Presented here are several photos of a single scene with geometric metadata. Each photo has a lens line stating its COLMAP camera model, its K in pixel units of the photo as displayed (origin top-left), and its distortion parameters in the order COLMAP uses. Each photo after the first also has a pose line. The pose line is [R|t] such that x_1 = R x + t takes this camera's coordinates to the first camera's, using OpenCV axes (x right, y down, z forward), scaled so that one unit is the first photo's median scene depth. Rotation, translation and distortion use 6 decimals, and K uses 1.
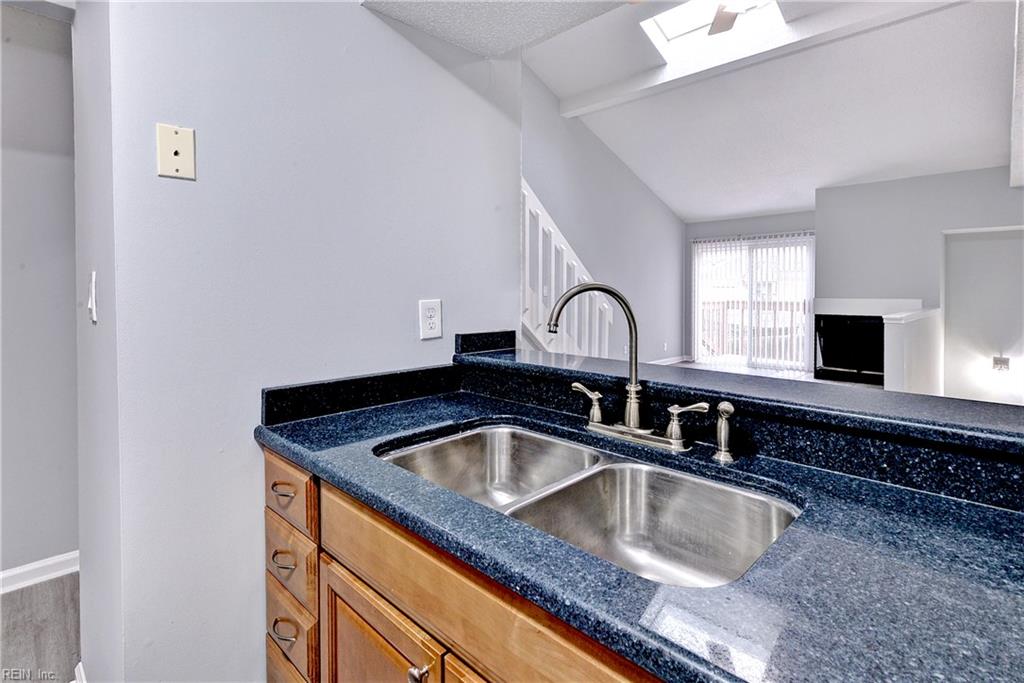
lens RADIAL K [[486.3, 0, 541.7], [0, 486.3, 301.5], [0, 0, 1]] dist [-0.010585, -0.003206]
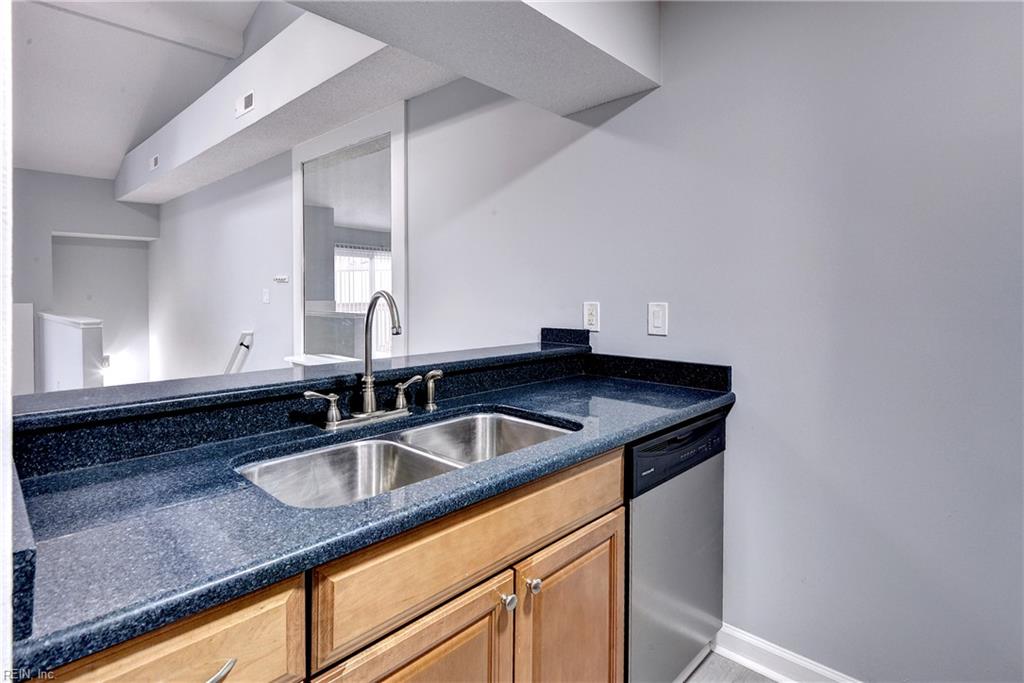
lens RADIAL K [[525.2, 0, 466.8], [0, 525.2, 308.1], [0, 0, 1]] dist [0.016146, -0.000914]
pose [[0.060687, -0.027785, 0.997770, -1.094562], [0.020953, 0.999428, 0.026556, -0.028617], [-0.997937, 0.019295, 0.061235, 0.675605]]
